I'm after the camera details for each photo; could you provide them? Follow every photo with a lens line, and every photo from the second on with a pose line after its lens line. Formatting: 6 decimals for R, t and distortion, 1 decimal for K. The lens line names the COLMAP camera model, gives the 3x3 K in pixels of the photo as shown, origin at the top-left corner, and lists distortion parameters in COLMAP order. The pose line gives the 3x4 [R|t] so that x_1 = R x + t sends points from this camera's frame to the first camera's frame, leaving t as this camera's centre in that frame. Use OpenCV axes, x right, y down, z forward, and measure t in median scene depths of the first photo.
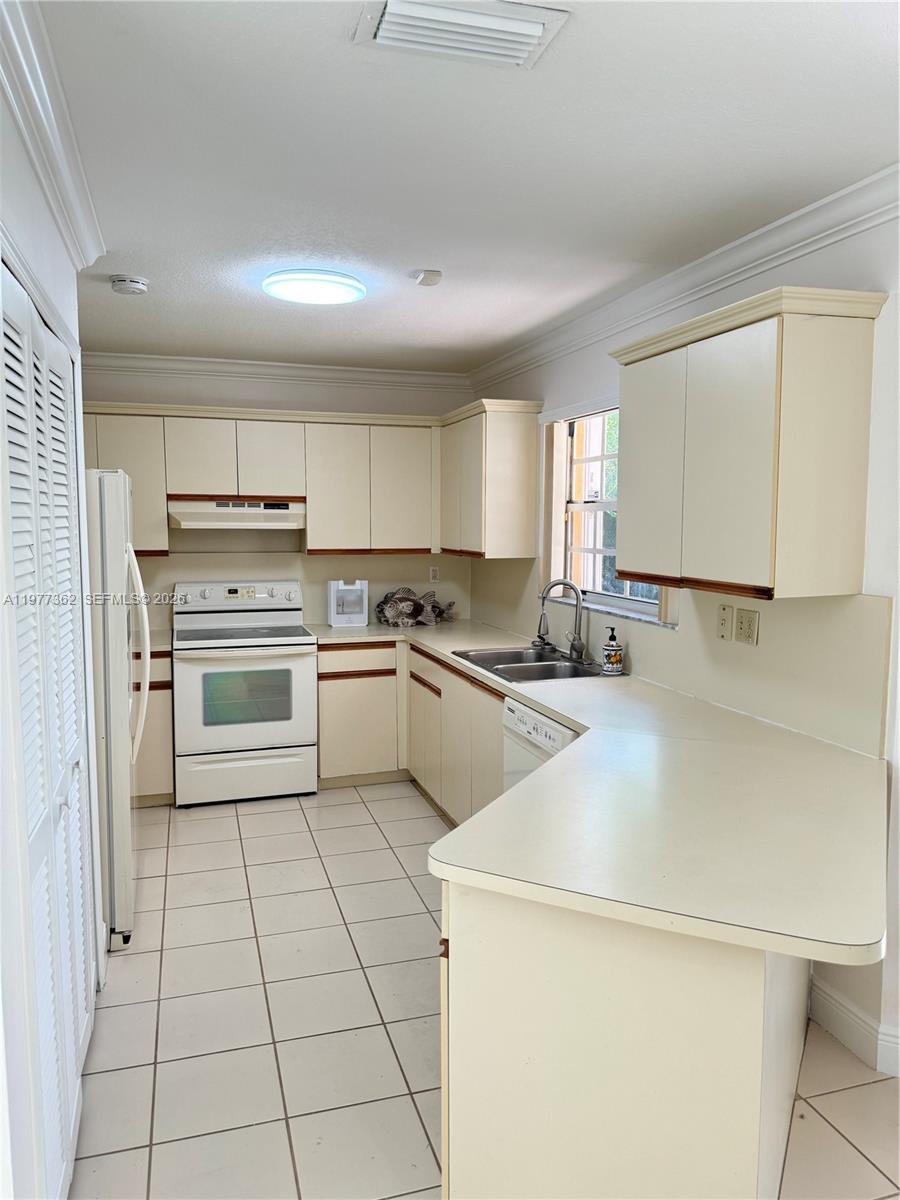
lens RADIAL K [[837.6, 0, 447.7], [0, 837.6, 599.0], [0, 0, 1]] dist [-0.004434, -0.004380]
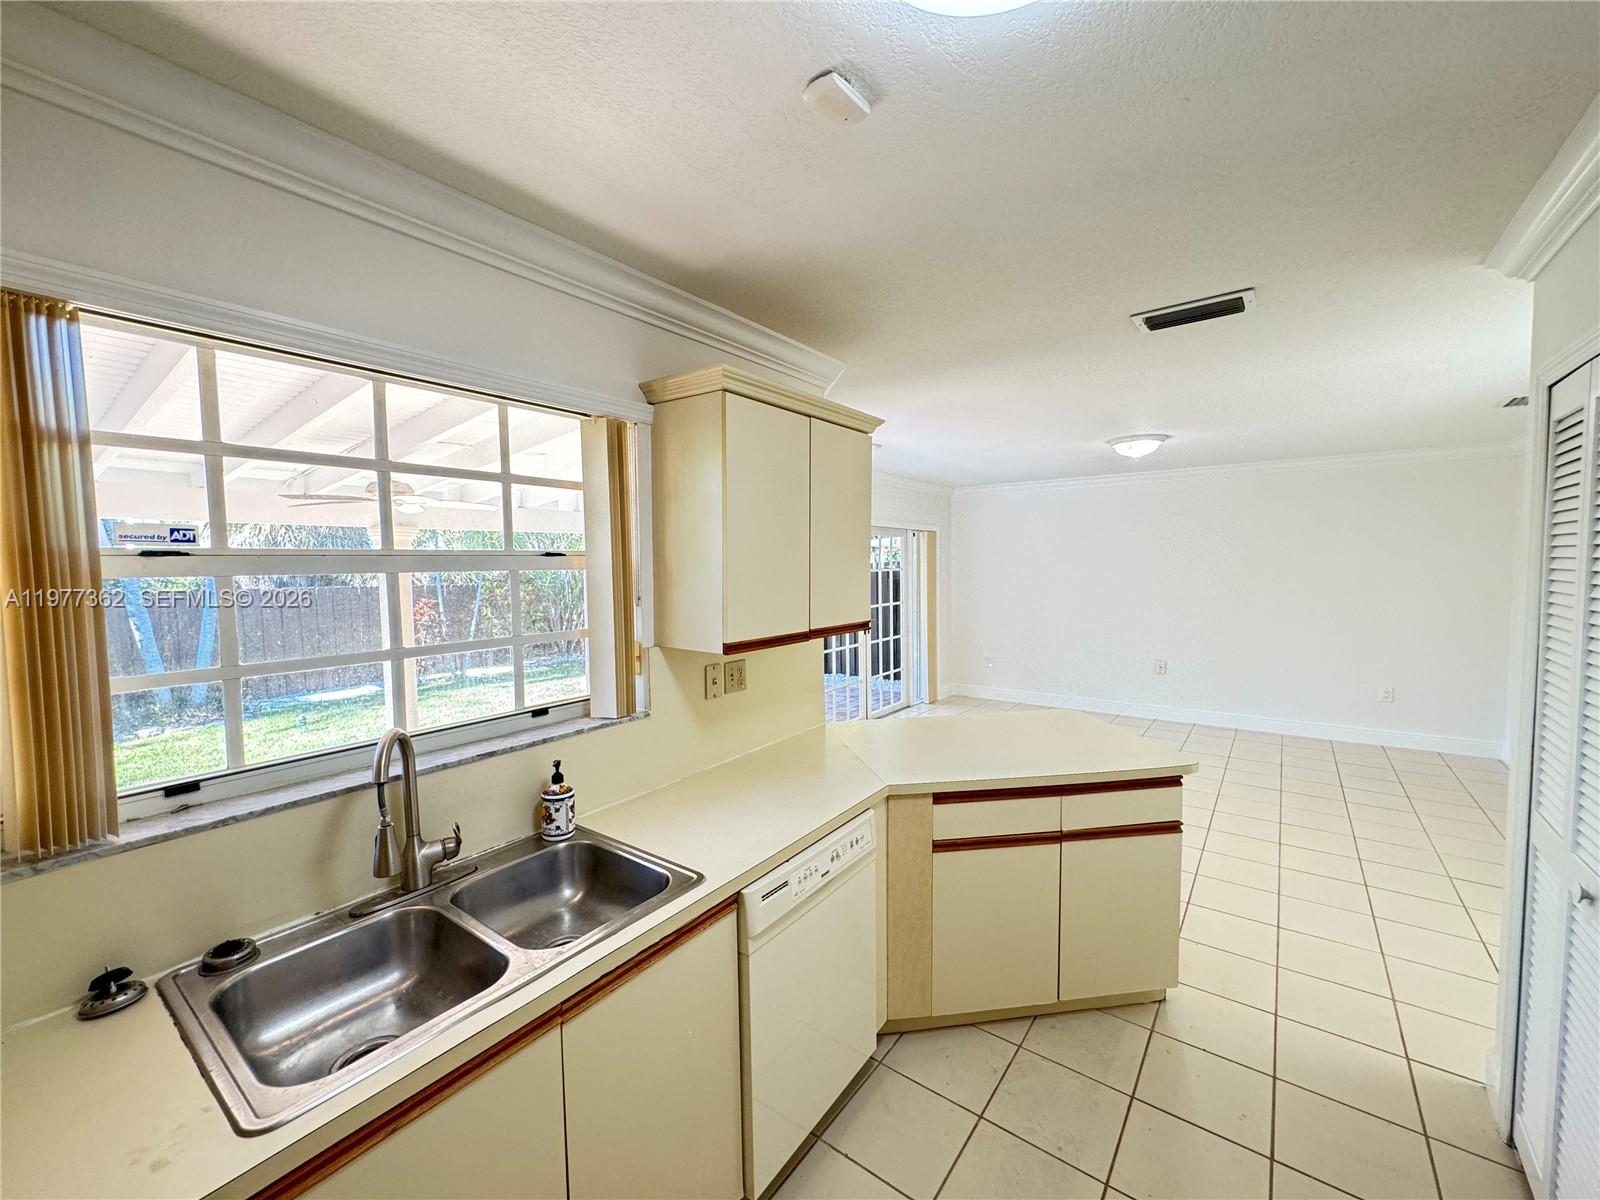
lens RADIAL K [[641.5, 0, 804.8], [0, 641.5, 601.5], [0, 0, 1]] dist [-0.001530, 0.000035]
pose [[-0.583669, -0.047095, 0.810625, -0.325656], [0.084521, 0.989370, 0.118337, -0.140323], [-0.807581, 0.137585, -0.573484, 1.305357]]
